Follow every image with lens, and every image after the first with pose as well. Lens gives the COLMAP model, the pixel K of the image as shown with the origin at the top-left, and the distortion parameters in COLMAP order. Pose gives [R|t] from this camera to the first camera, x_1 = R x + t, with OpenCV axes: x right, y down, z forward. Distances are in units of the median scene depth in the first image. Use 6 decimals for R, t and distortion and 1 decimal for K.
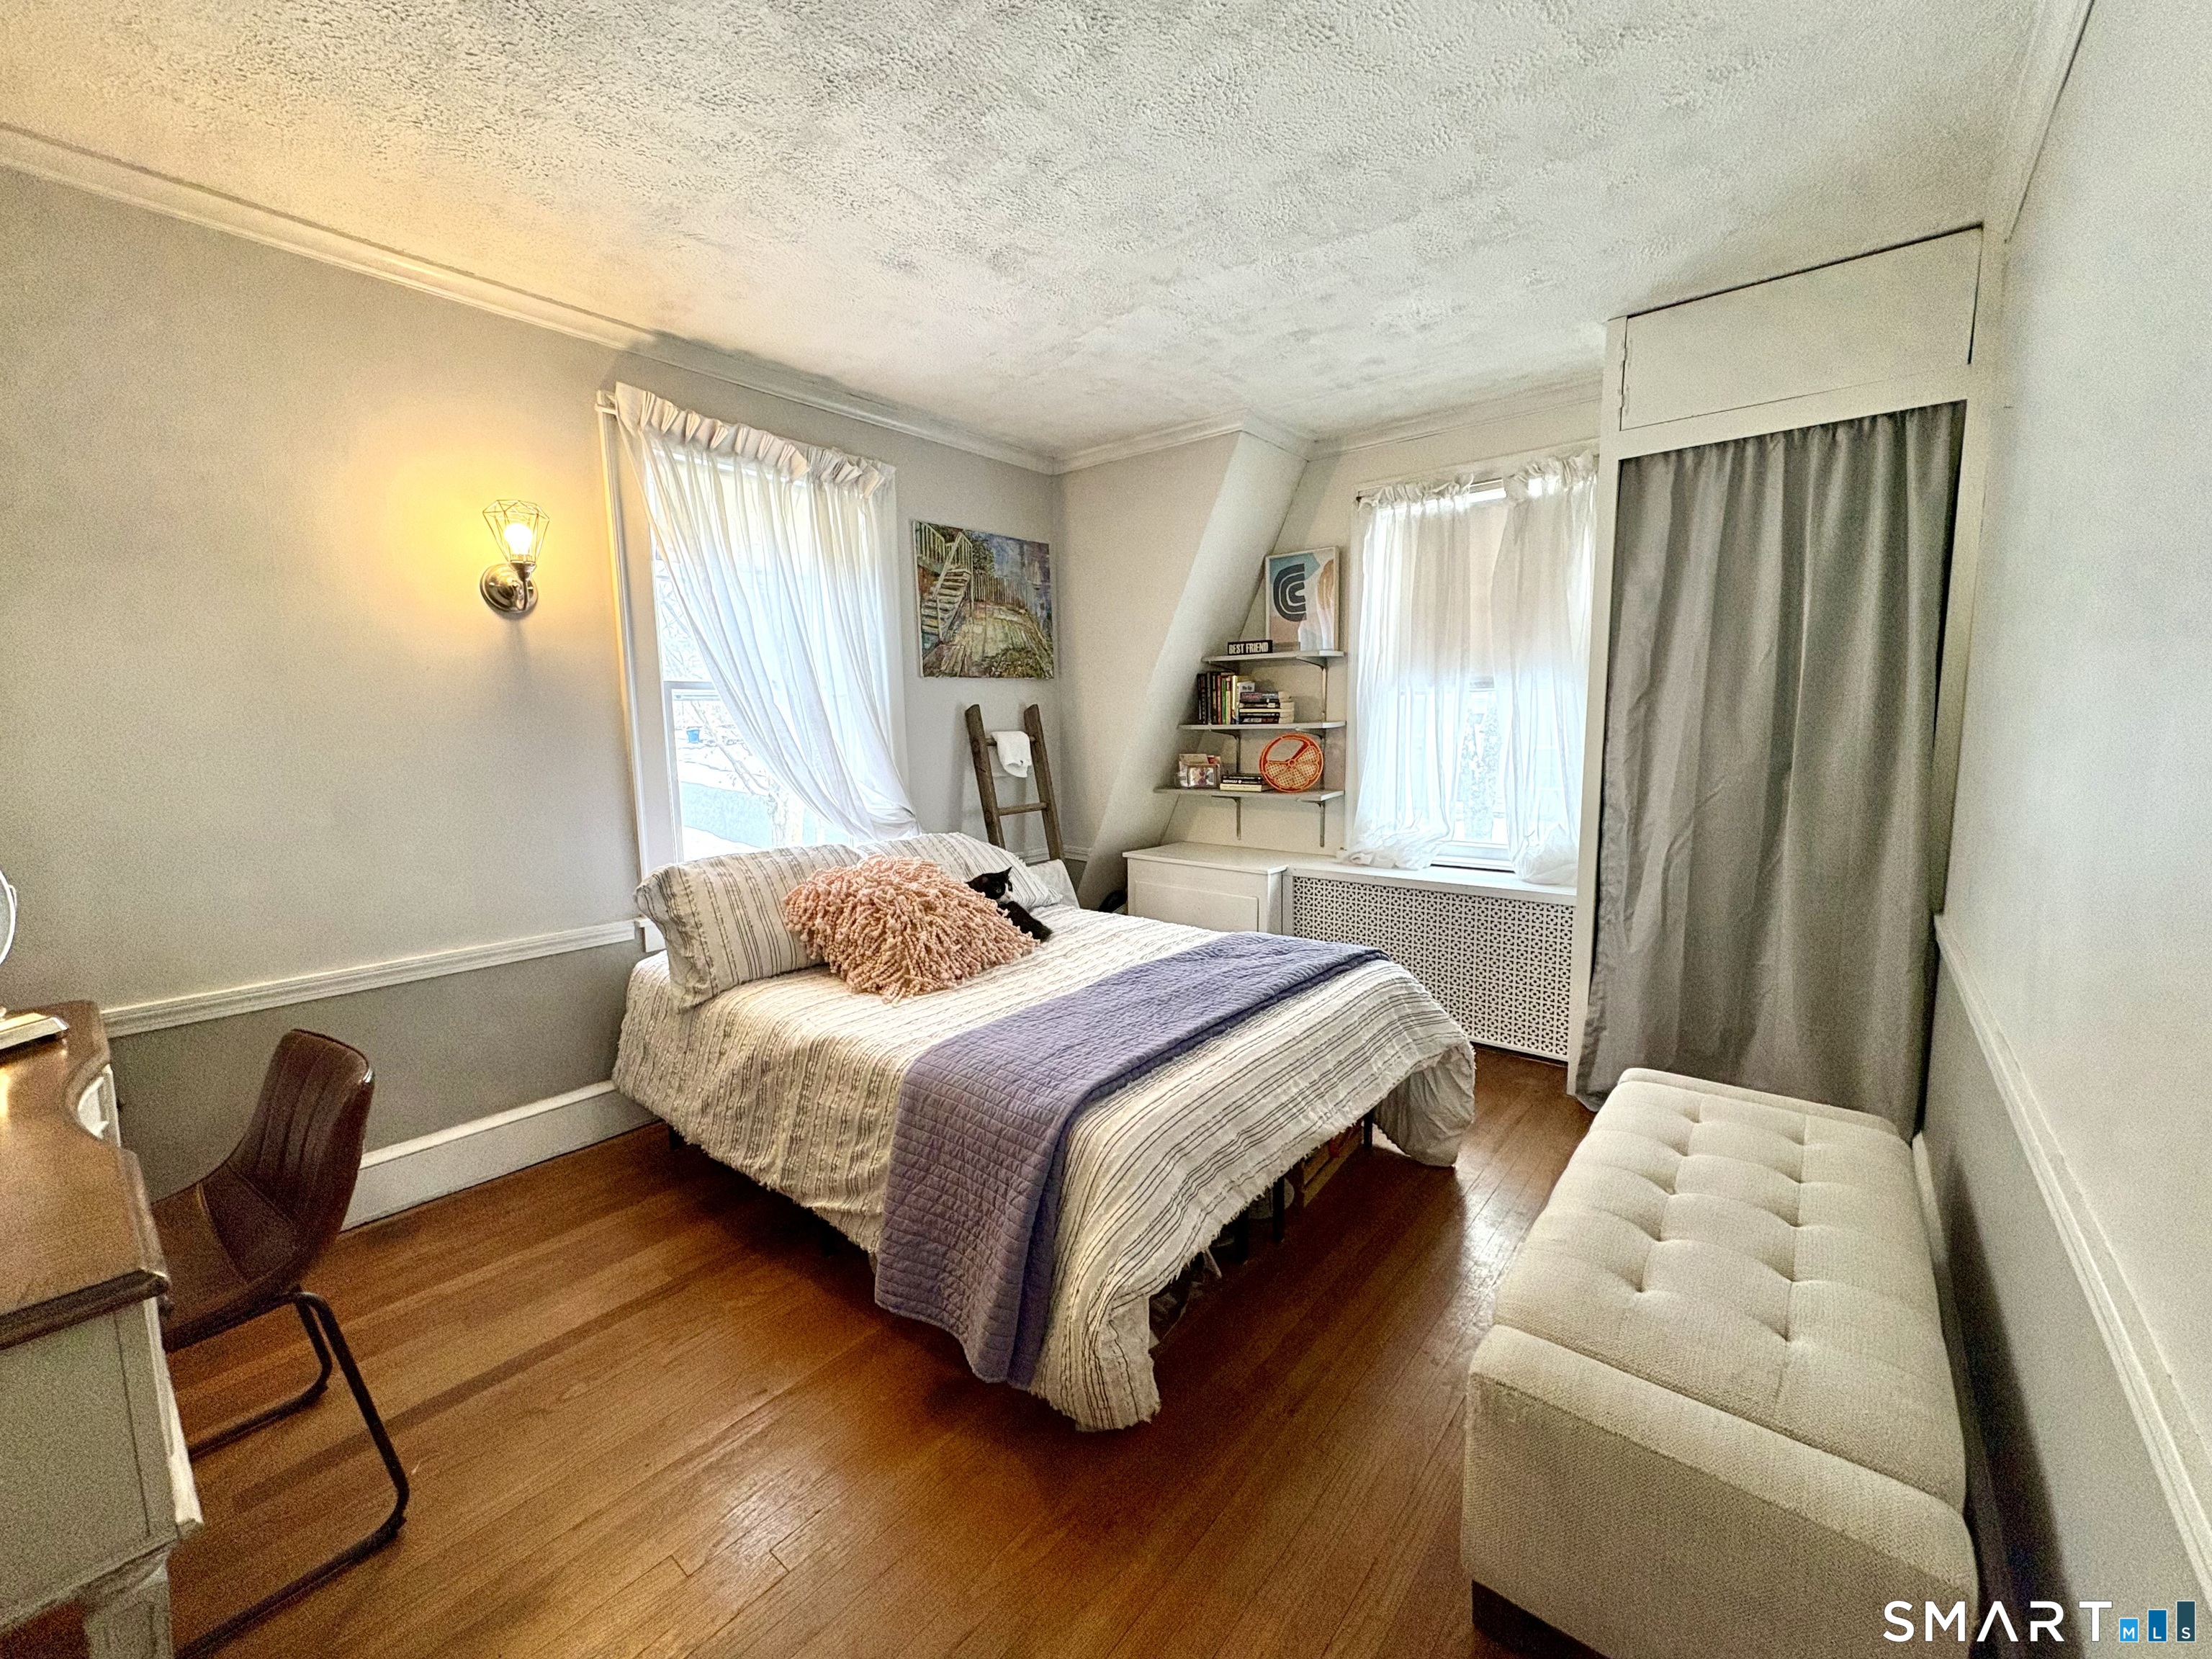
lens RADIAL K [[882.0, 0, 1105.0], [0, 882.0, 829.0], [0, 0, 1]] dist [0.002007, -0.000665]
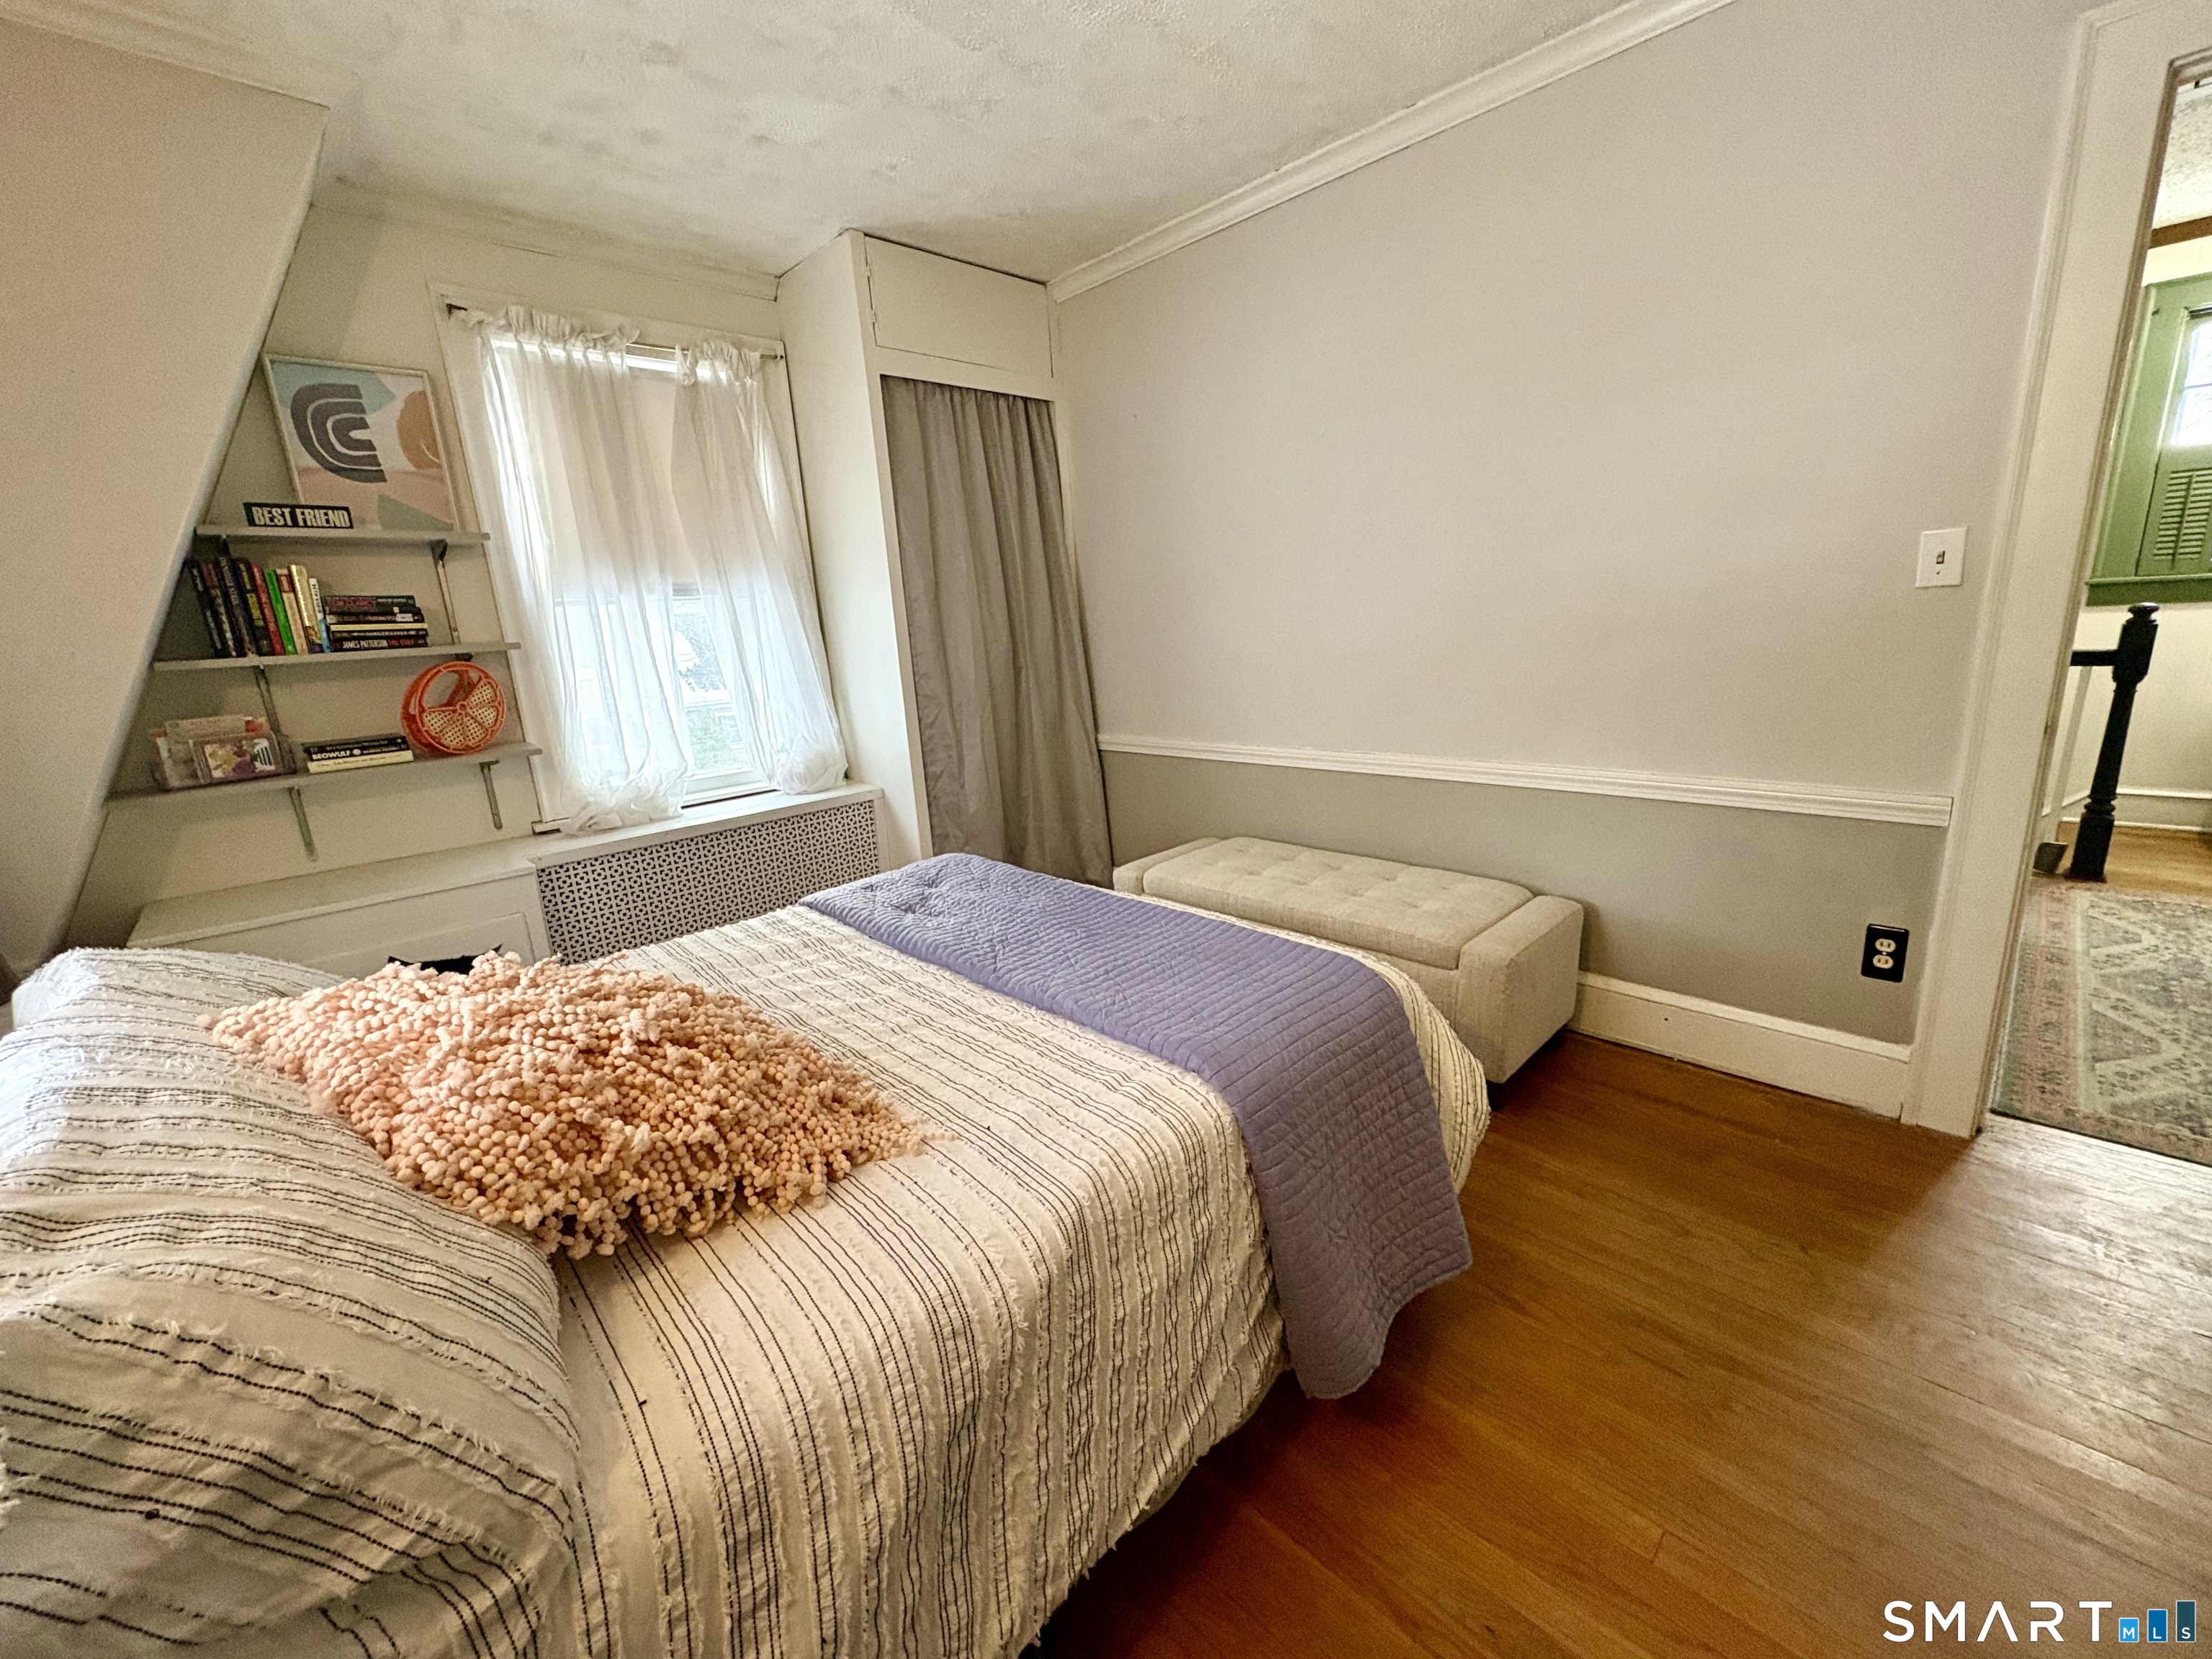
lens RADIAL K [[882.0, 0, 1108.4], [0, 882.0, 830.1], [0, 0, 1]] dist [0.002007, -0.000665]
pose [[0.104616, -0.222951, 0.969200, -0.412876], [0.181690, 0.962431, 0.201782, -0.034711], [-0.977775, 0.154984, 0.141193, 0.485579]]
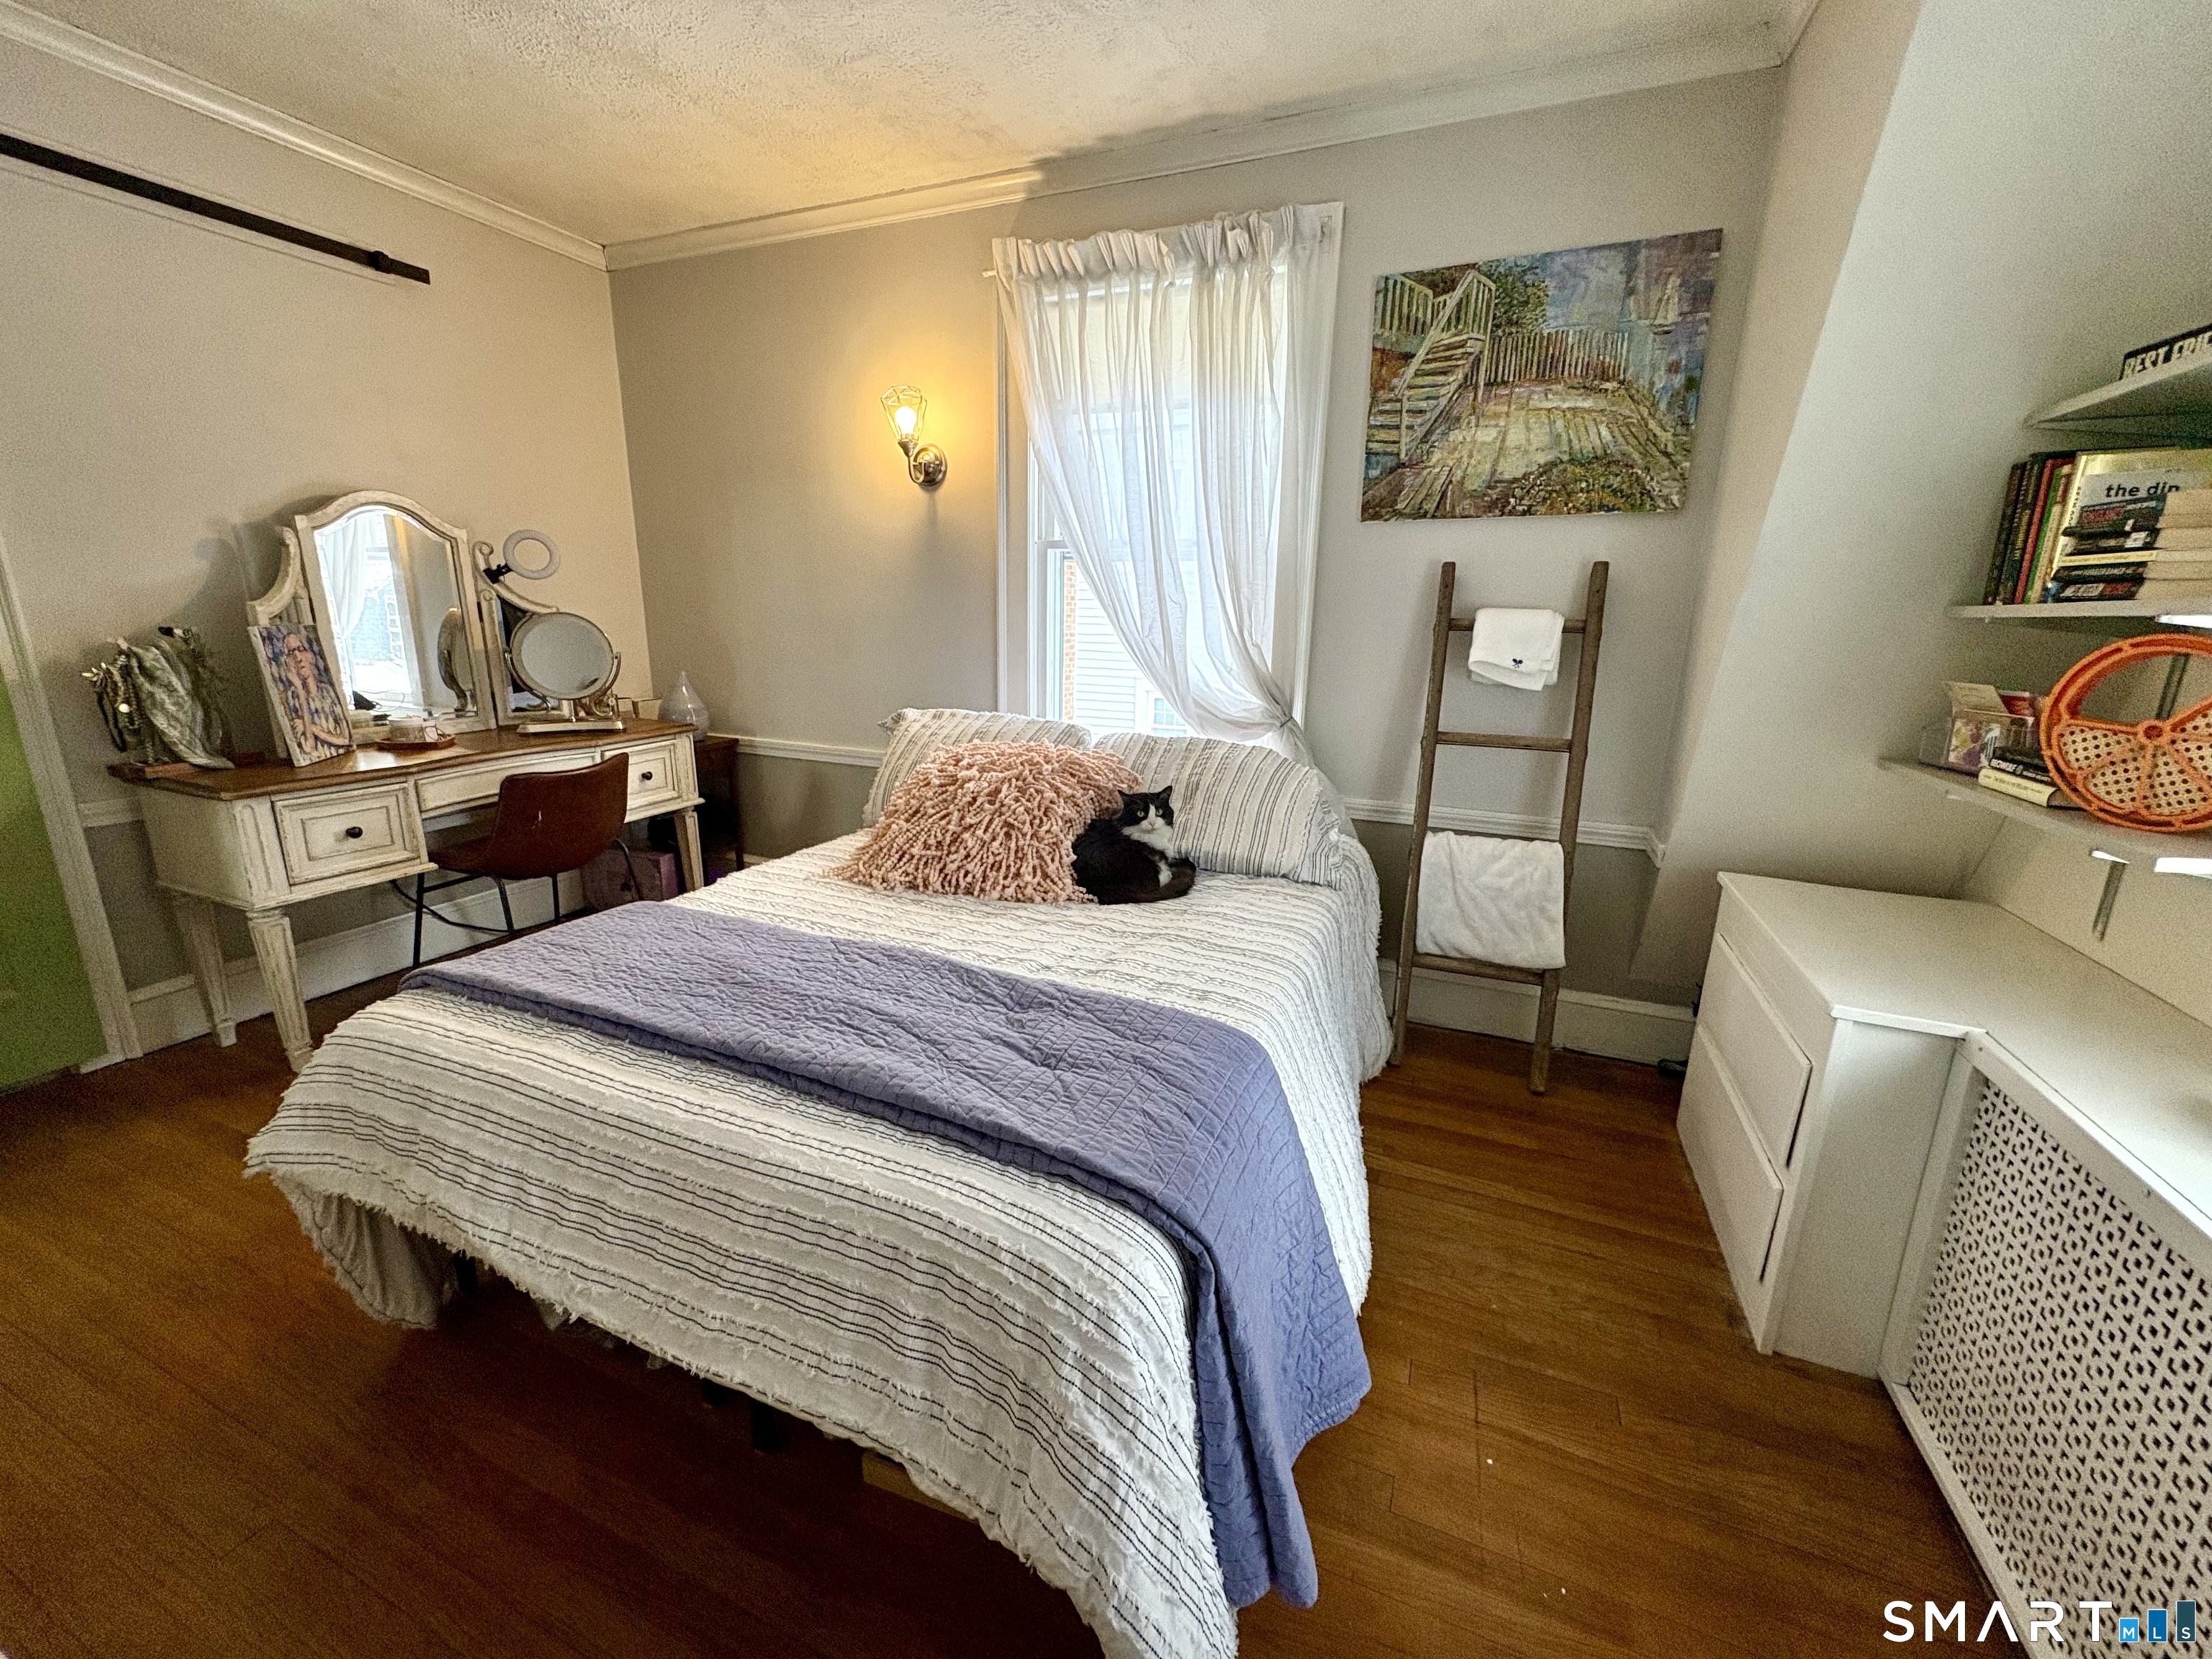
lens RADIAL K [[882.0, 0, 1105.9], [0, 882.0, 823.0], [0, 0, 1]] dist [0.002007, -0.000665]
pose [[0.279385, 0.244069, -0.928641, 0.423661], [-0.147176, 0.966611, 0.209770, -0.058993], [0.948833, 0.078067, 0.305978, 0.605498]]
